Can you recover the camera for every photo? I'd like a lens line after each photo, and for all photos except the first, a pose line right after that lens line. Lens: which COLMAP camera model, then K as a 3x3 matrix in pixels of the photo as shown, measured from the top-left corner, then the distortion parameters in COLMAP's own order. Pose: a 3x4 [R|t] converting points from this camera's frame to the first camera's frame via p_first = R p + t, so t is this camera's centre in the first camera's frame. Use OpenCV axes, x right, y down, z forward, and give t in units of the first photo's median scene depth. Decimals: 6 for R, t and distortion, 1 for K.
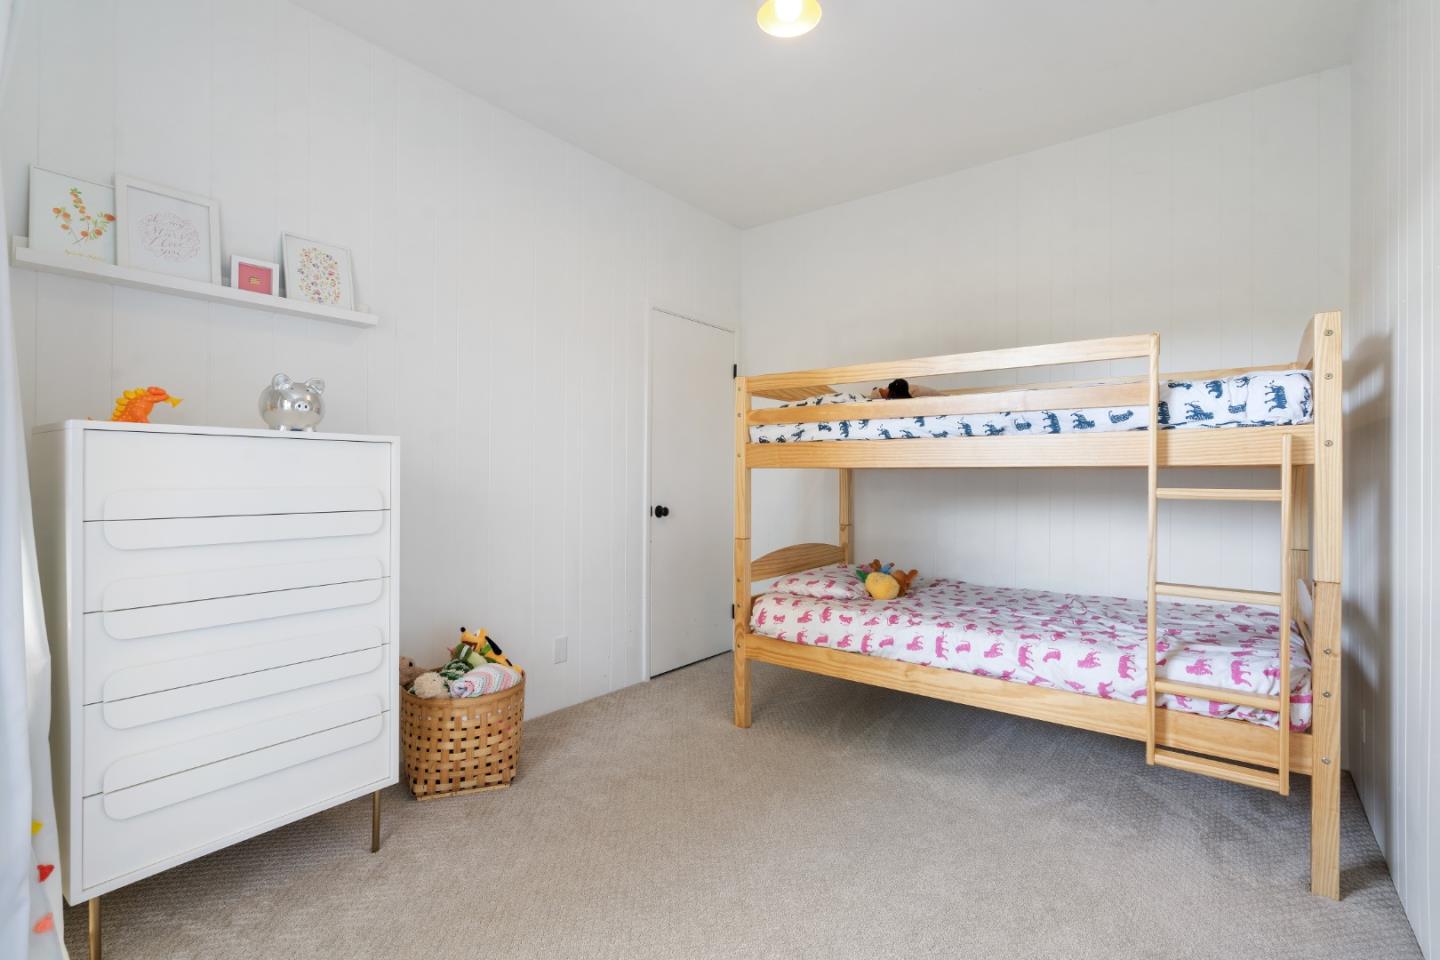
lens RADIAL K [[656.4, 0, 719.0], [0, 656.4, 483.0], [0, 0, 1]] dist [-0.000332, 0.000463]
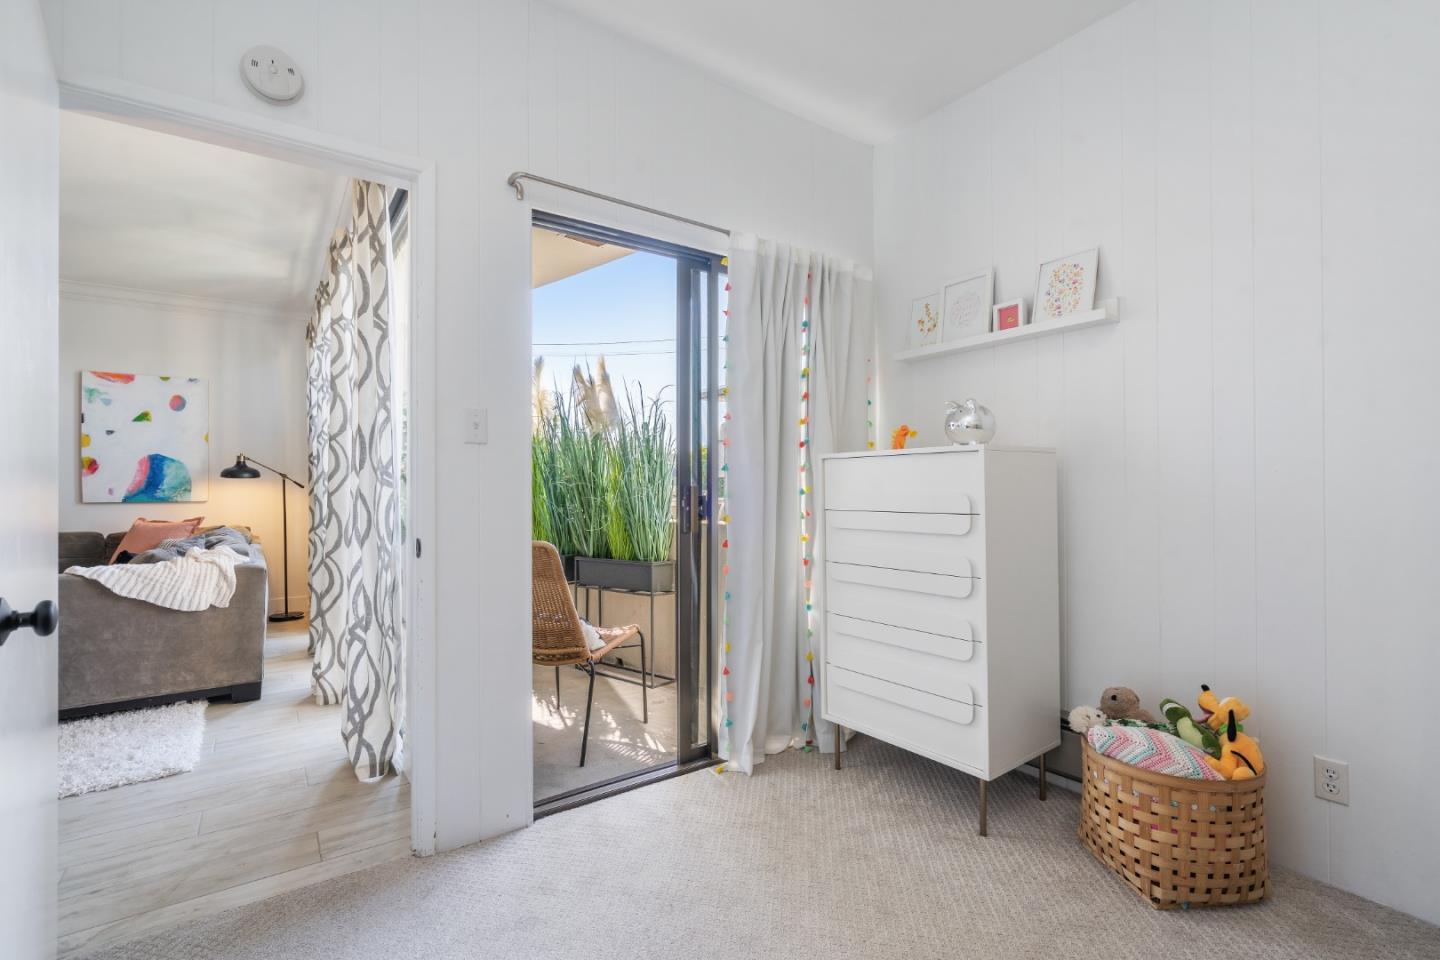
lens RADIAL K [[656.4, 0, 719.0], [0, 656.4, 483.0], [0, 0, 1]] dist [-0.000332, 0.000463]
pose [[-0.287697, -0.011765, -0.957649, 0.564698], [-0.003427, 0.999931, -0.011254, 0.003892], [0.957715, 0.000044, -0.287718, 0.817307]]
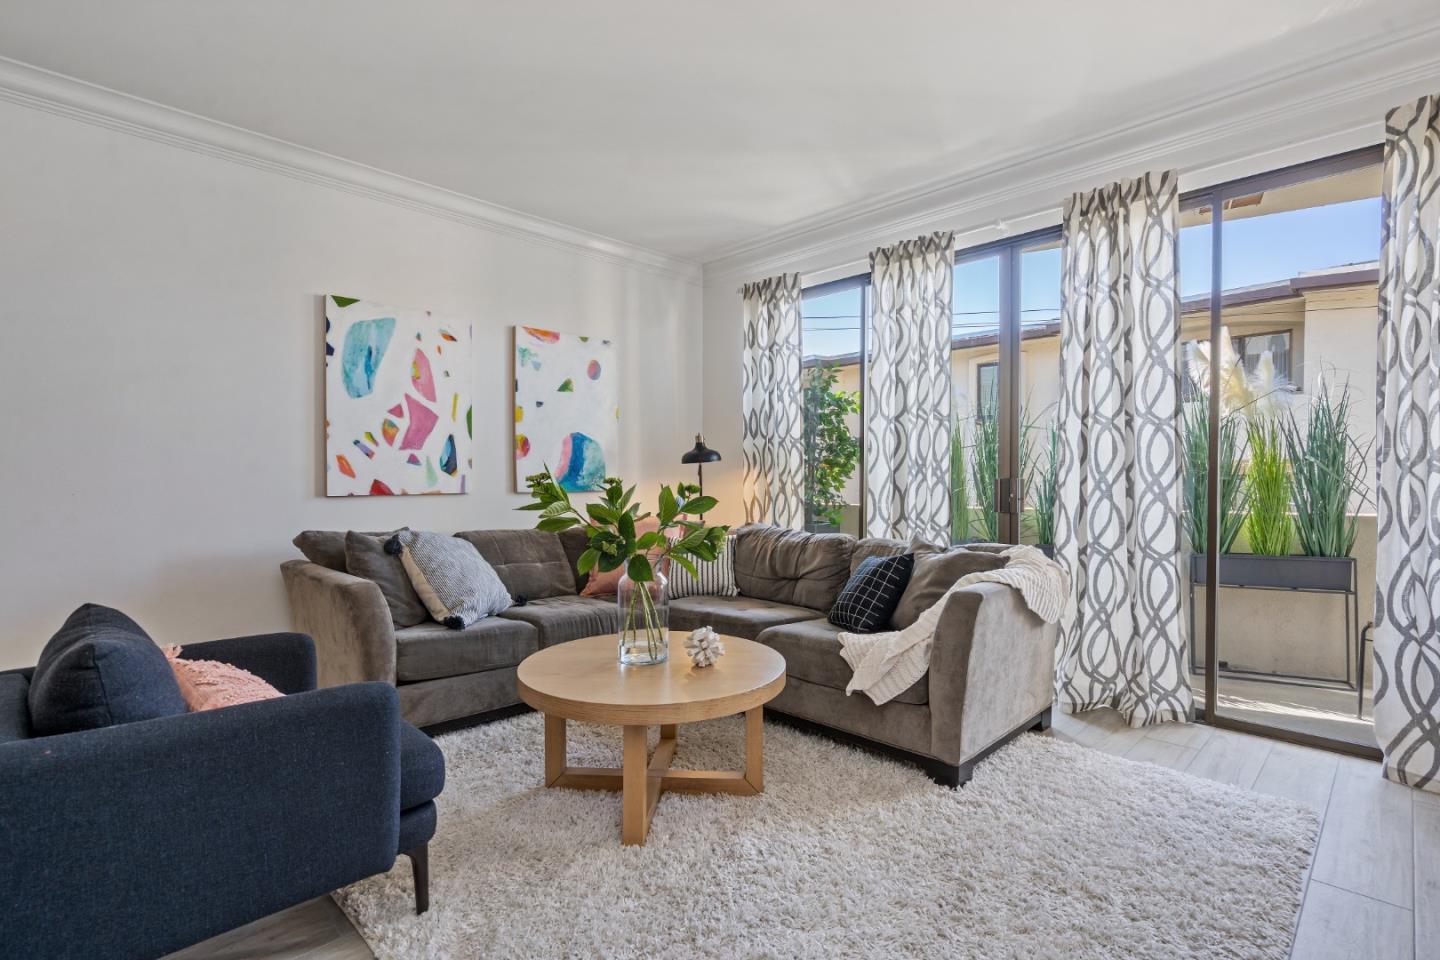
lens RADIAL K [[680.1, 0, 722.1], [0, 680.1, 486.3], [0, 0, 1]] dist [0.002362, 0.000486]
pose [[-0.115027, 0.008529, -0.993326, 0.823889], [-0.006774, 0.999933, 0.009370, 0.016532], [0.993339, 0.007807, -0.114961, -1.267551]]
